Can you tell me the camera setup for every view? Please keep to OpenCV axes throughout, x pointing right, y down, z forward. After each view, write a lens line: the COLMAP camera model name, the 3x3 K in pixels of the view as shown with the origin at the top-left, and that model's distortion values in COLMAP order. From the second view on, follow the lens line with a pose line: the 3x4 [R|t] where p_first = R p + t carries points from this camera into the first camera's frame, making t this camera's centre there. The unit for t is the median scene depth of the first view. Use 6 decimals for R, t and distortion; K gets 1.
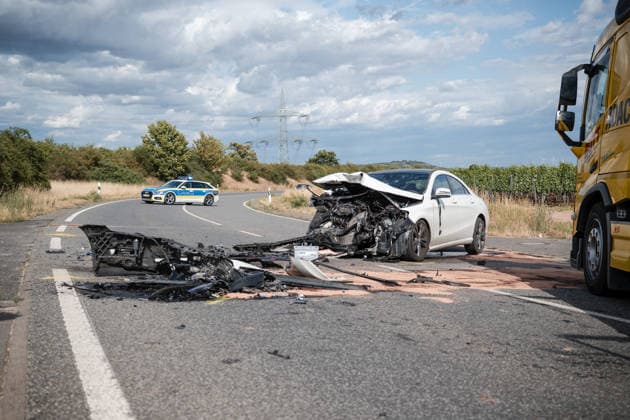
lens RADIAL K [[782.1, 0, 305.1], [0, 782.1, 253.2], [0, 0, 1]] dist [0.096271, 0.028273]
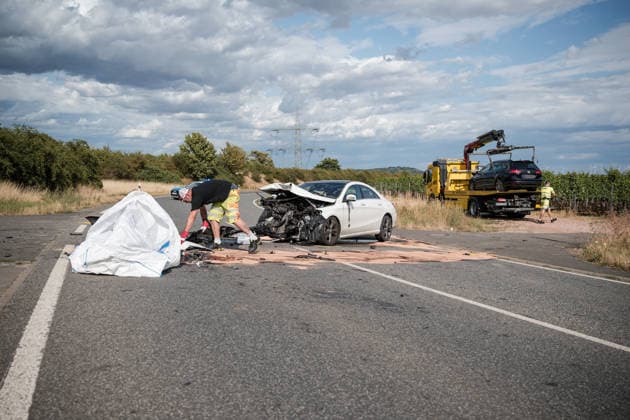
lens RADIAL K [[651.1, 0, 315.0], [0, 651.1, 210.0], [0, 0, 1]] dist [-0.001346, 0.003935]
pose [[0.999832, 0.016505, -0.008008, 0.044723], [-0.016875, 0.998678, -0.048560, 0.001342], [0.007196, 0.048687, 0.998788, -0.069510]]
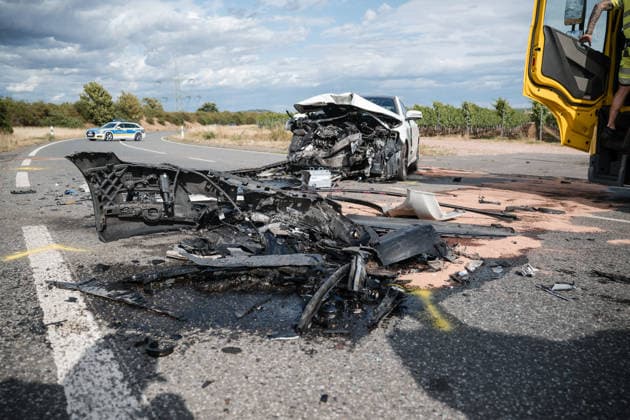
lens RADIAL K [[495.1, 0, 315.1], [0, 495.1, 197.1], [0, 0, 1]] dist [-0.132923, 0.126120]
pose [[0.969261, -0.052861, 0.240289, -0.045117], [0.039181, 0.997346, 0.061361, -0.004364], [-0.242895, -0.050060, 0.968760, 0.140884]]
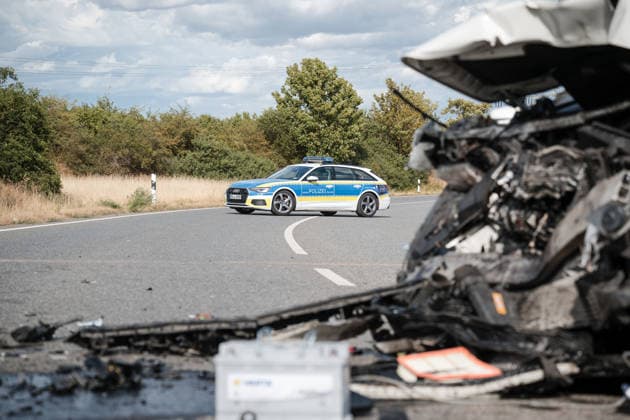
lens RADIAL K [[1409.7, 0, 314.1], [0, 1409.7, 226.4], [0, 0, 1]] dist [0.498537, 0.057515]
pose [[0.979015, -0.011591, -0.203456, 0.025466], [-0.000469, 0.998250, -0.059128, -0.005634], [0.203786, 0.057983, 0.977297, 0.212194]]
